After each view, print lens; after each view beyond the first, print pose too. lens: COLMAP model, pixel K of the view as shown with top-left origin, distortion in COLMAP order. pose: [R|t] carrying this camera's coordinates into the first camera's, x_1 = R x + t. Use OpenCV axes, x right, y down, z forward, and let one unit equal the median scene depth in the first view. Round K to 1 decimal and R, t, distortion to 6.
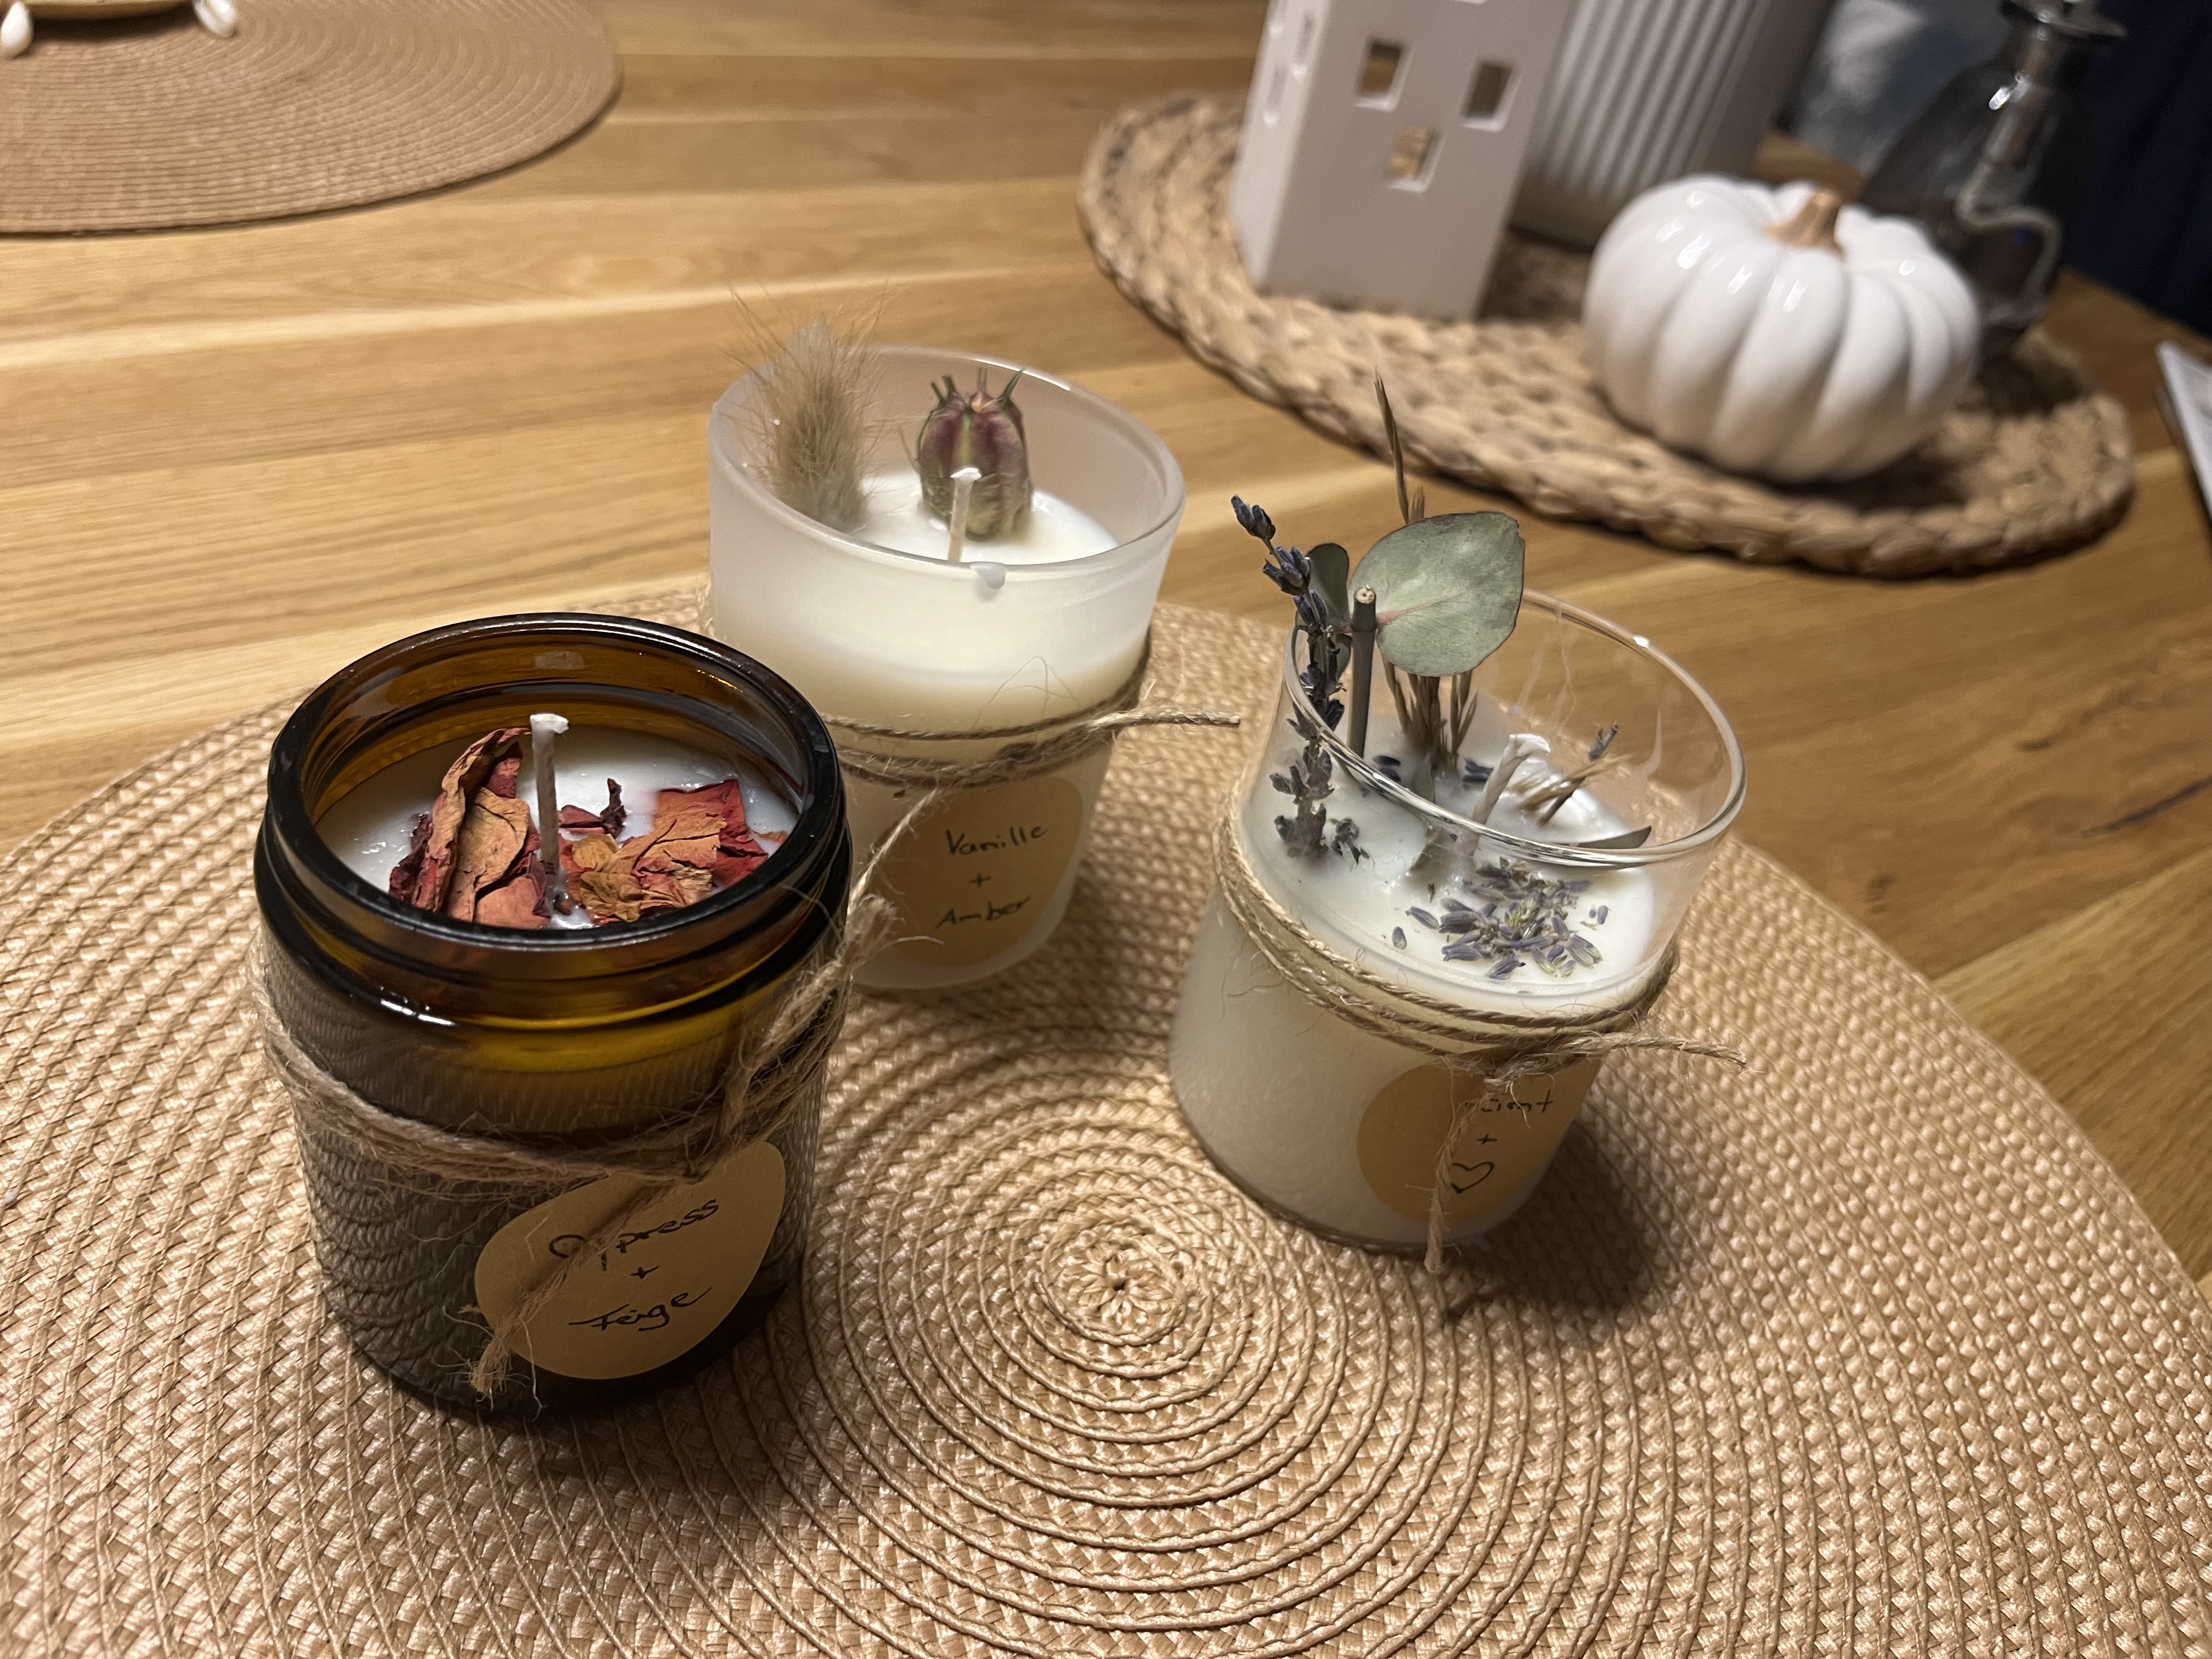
lens RADIAL K [[1818.8, 0, 1106.0], [0, 1818.8, 829.5], [0, 0, 1]] dist [-0.013645, -0.010663]
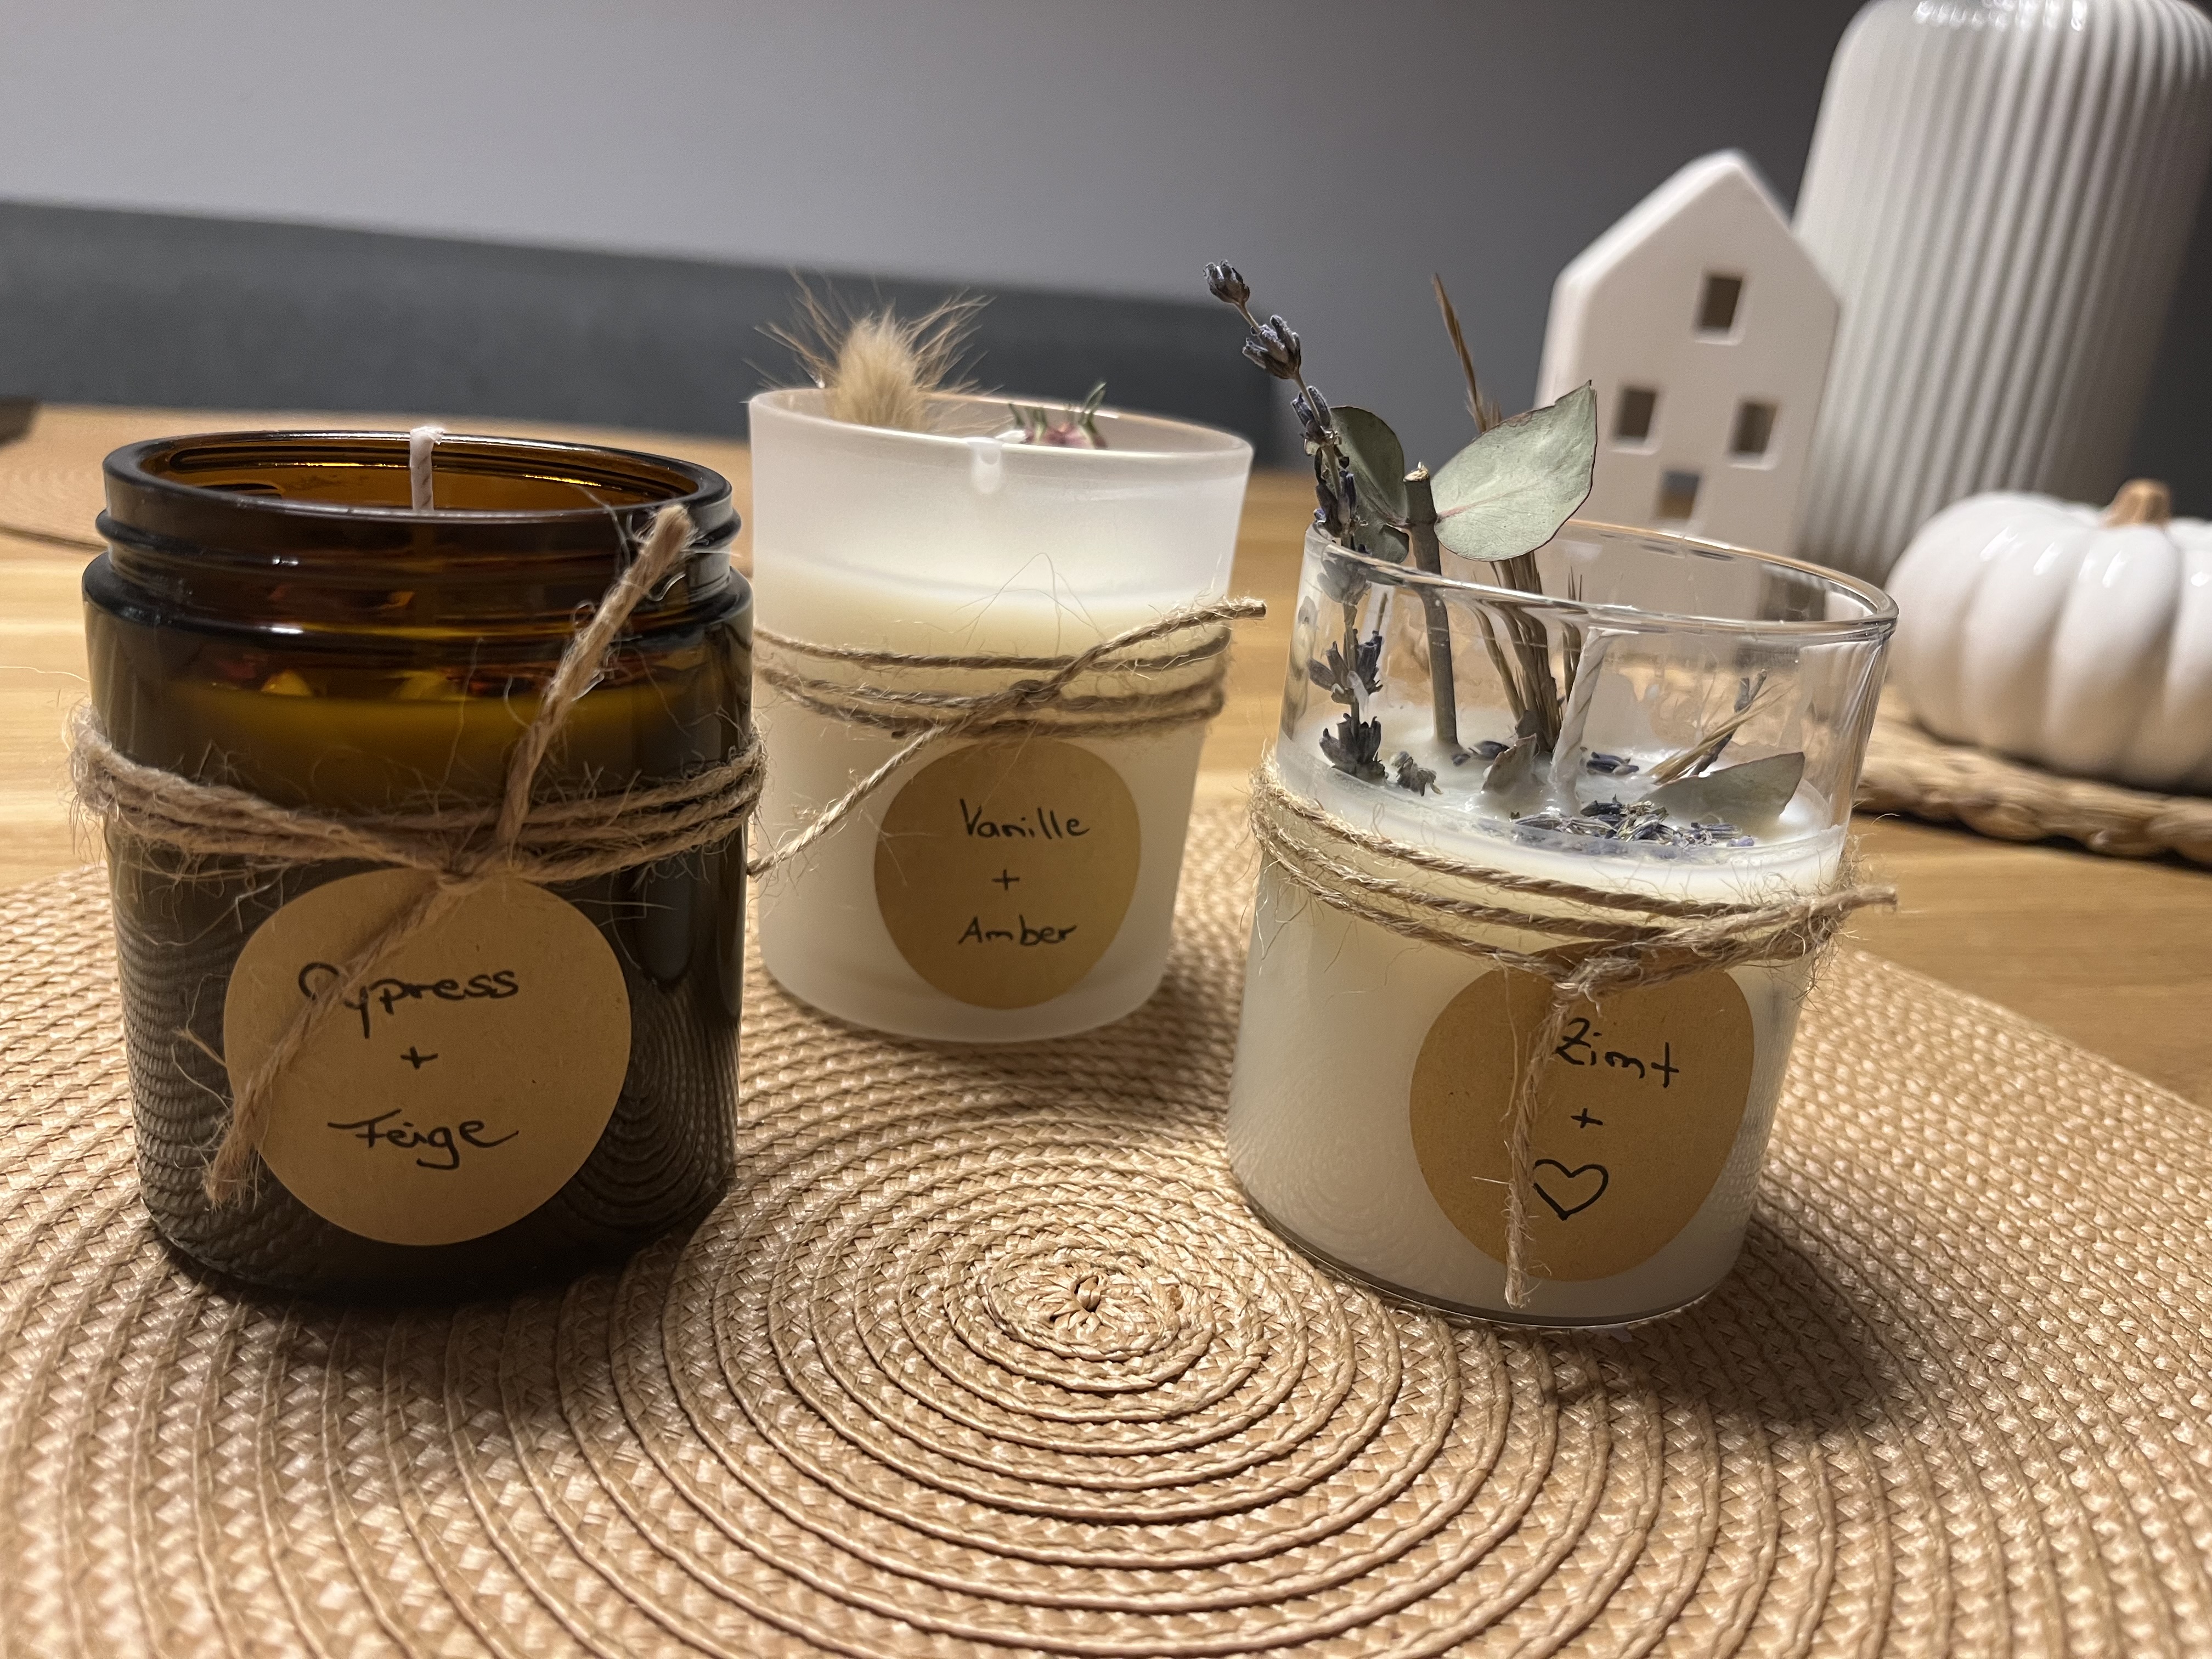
lens RADIAL K [[1818.8, 0, 1106.0], [0, 1818.8, 829.5], [0, 0, 1]] dist [-0.013645, -0.010663]
pose [[0.968231, -0.023445, -0.248957, 0.207467], [-0.077638, 0.918207, -0.388417, 0.364554], [0.237700, 0.395406, 0.887216, 0.252106]]
